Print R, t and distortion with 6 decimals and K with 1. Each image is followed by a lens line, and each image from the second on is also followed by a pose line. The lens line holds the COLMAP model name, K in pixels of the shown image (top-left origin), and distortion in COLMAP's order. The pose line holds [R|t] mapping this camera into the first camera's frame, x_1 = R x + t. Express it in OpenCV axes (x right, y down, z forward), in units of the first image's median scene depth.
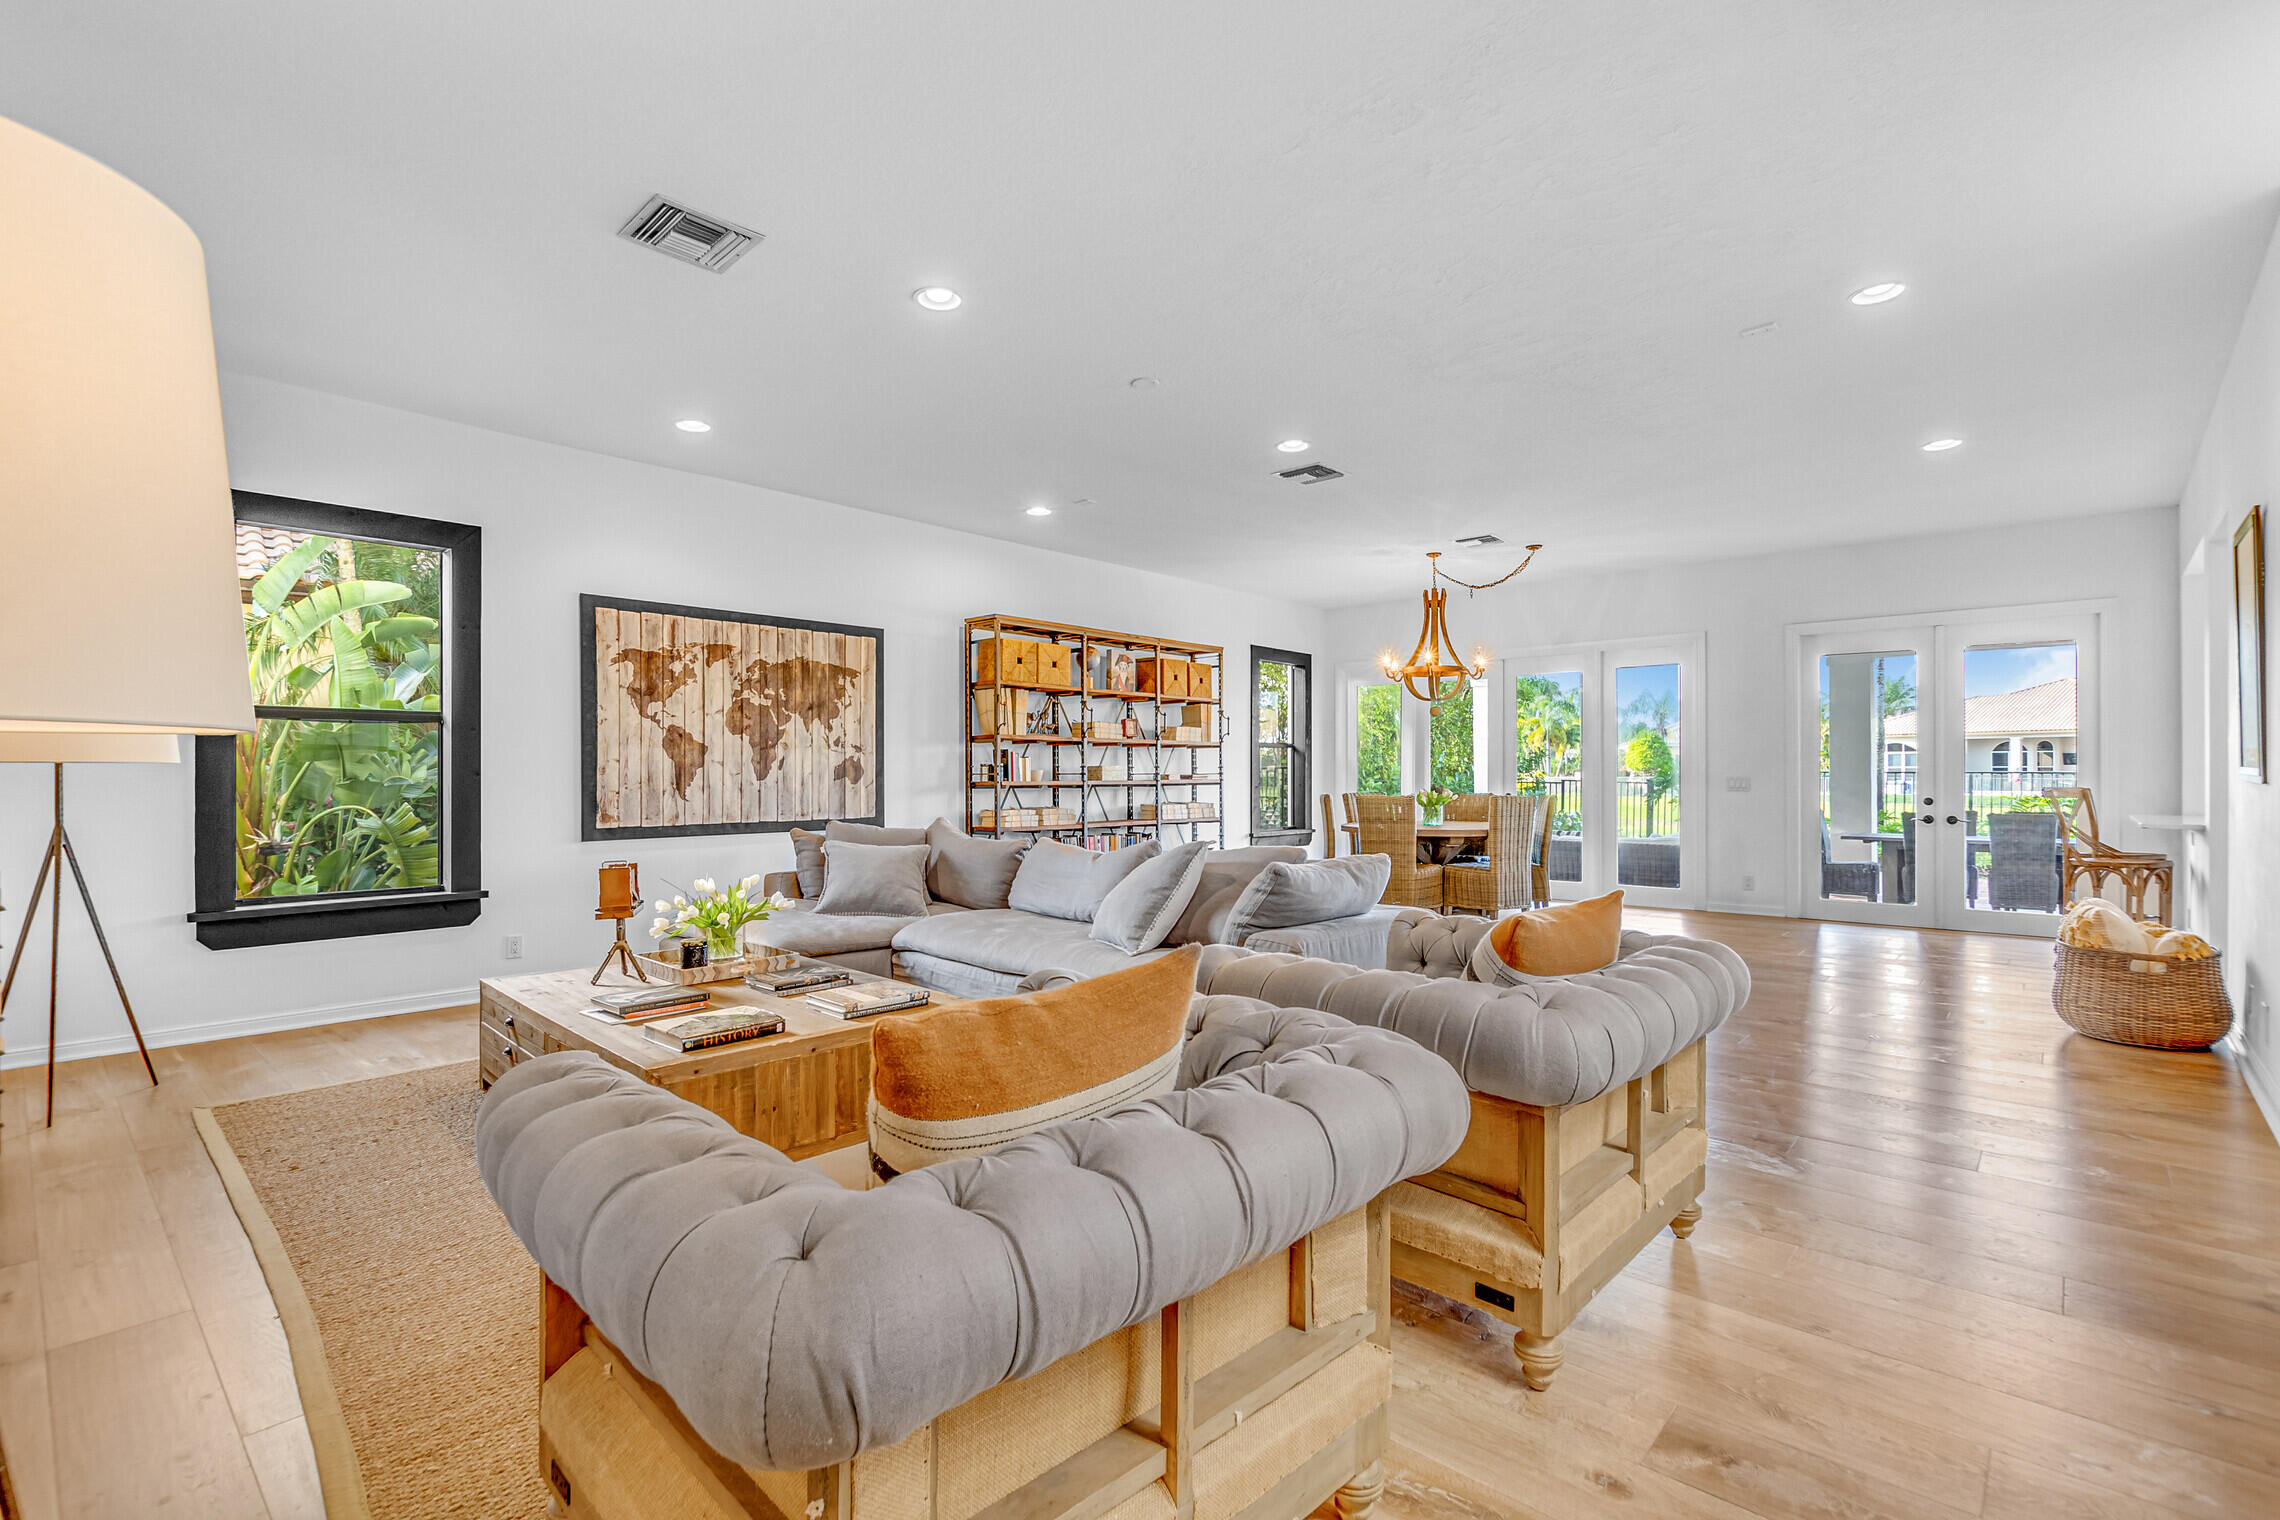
lens RADIAL K [[1029.3, 0, 1134.2], [0, 1029.3, 765.9], [0, 0, 1]] dist [-0.000427, 0.000208]
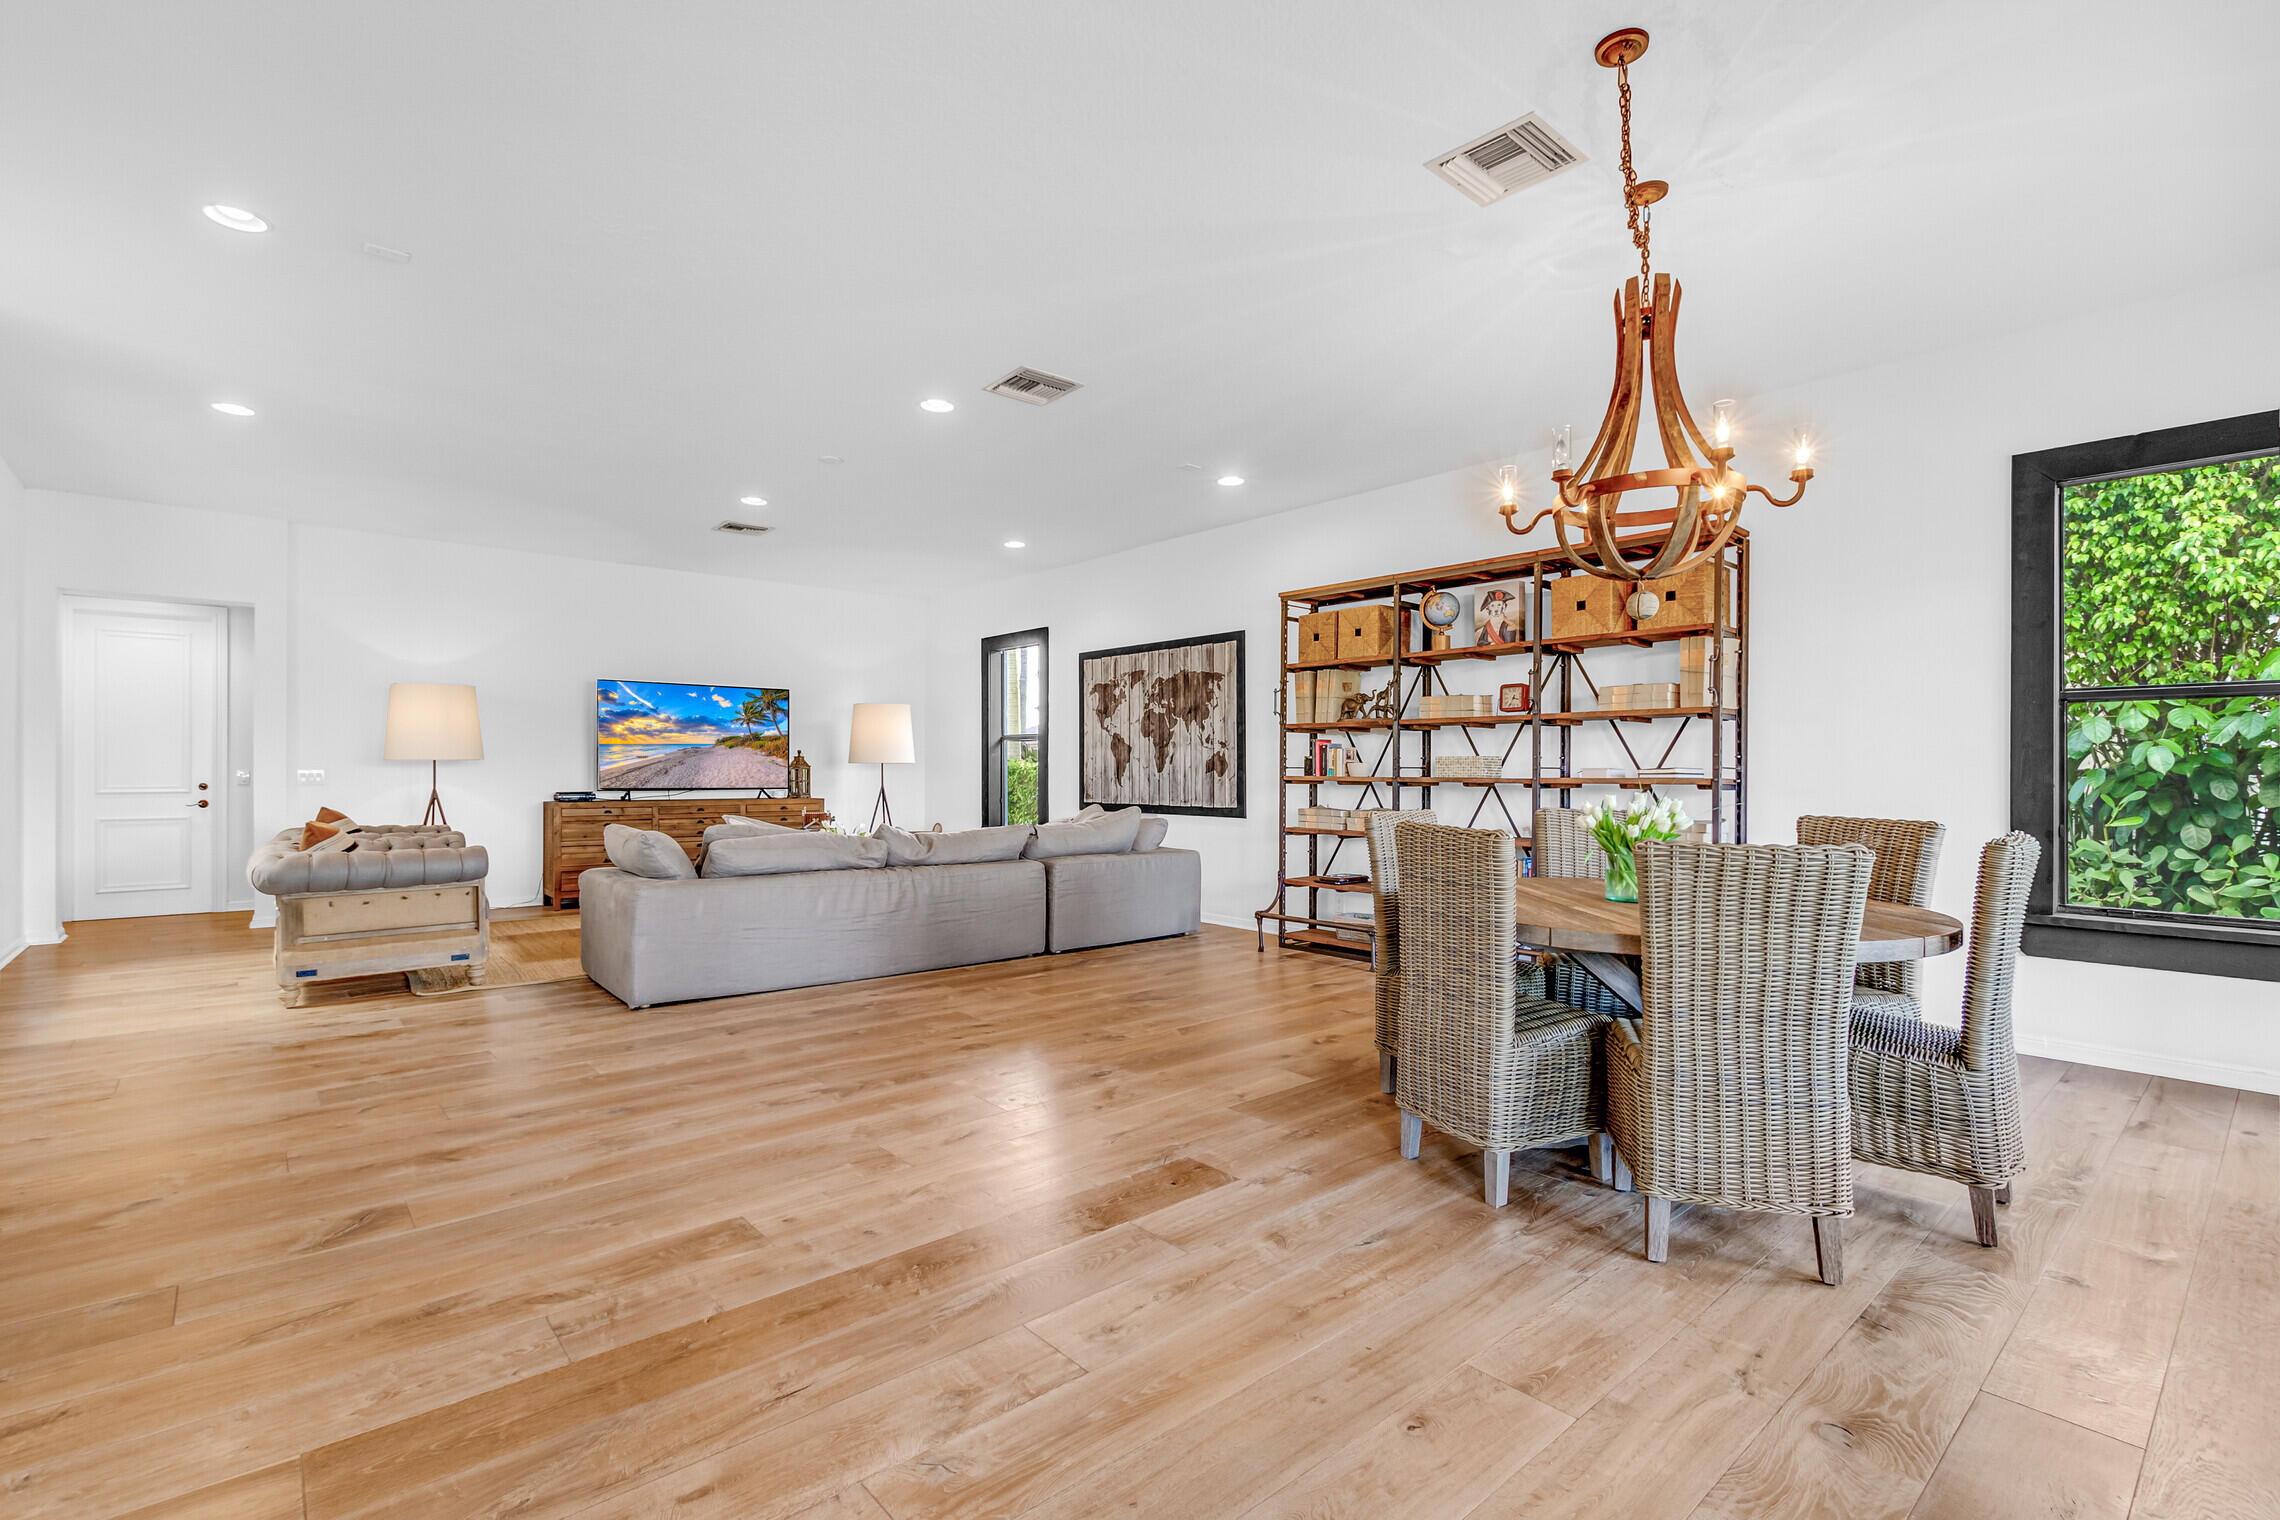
lens RADIAL K [[1029.3, 0, 1135.7], [0, 1029.3, 767.6], [0, 0, 1]] dist [-0.000427, 0.000208]
pose [[-0.105316, 0.001642, -0.994437, 0.878344], [0.007793, 0.999969, 0.000825, 0.006534], [0.994408, -0.007662, -0.105326, 1.073634]]
